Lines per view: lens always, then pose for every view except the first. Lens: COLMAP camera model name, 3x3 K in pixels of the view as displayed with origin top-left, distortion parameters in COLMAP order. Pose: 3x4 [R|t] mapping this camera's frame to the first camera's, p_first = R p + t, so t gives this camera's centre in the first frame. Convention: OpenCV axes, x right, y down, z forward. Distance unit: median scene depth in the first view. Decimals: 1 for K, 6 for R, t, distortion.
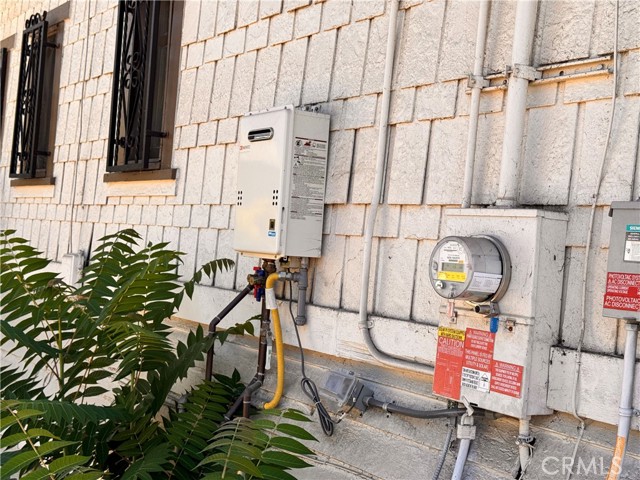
lens RADIAL K [[888.4, 0, 328.3], [0, 888.4, 247.9], [0, 0, 1]] dist [0.108513, 0.000000]
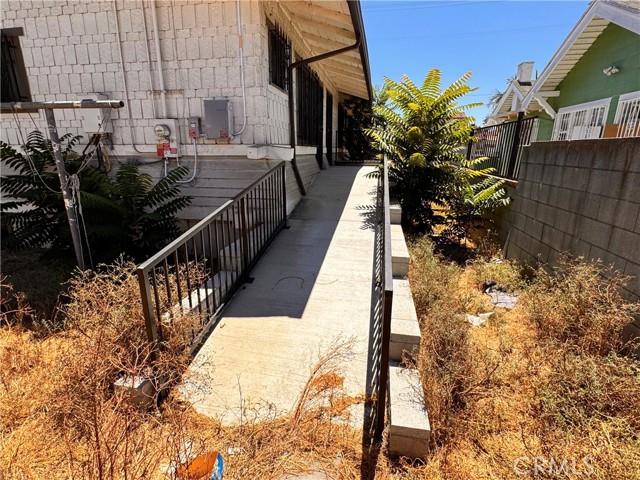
lens RADIAL K [[322.0, 0, 316.1], [0, 322.0, 239.6], [0, 0, 1]] dist [-0.005203, -0.000249]
pose [[0.702360, -0.272670, 0.657527, -0.546913], [0.052700, 0.941108, 0.333975, 0.034665], [-0.709868, -0.199919, 0.675366, -0.938807]]
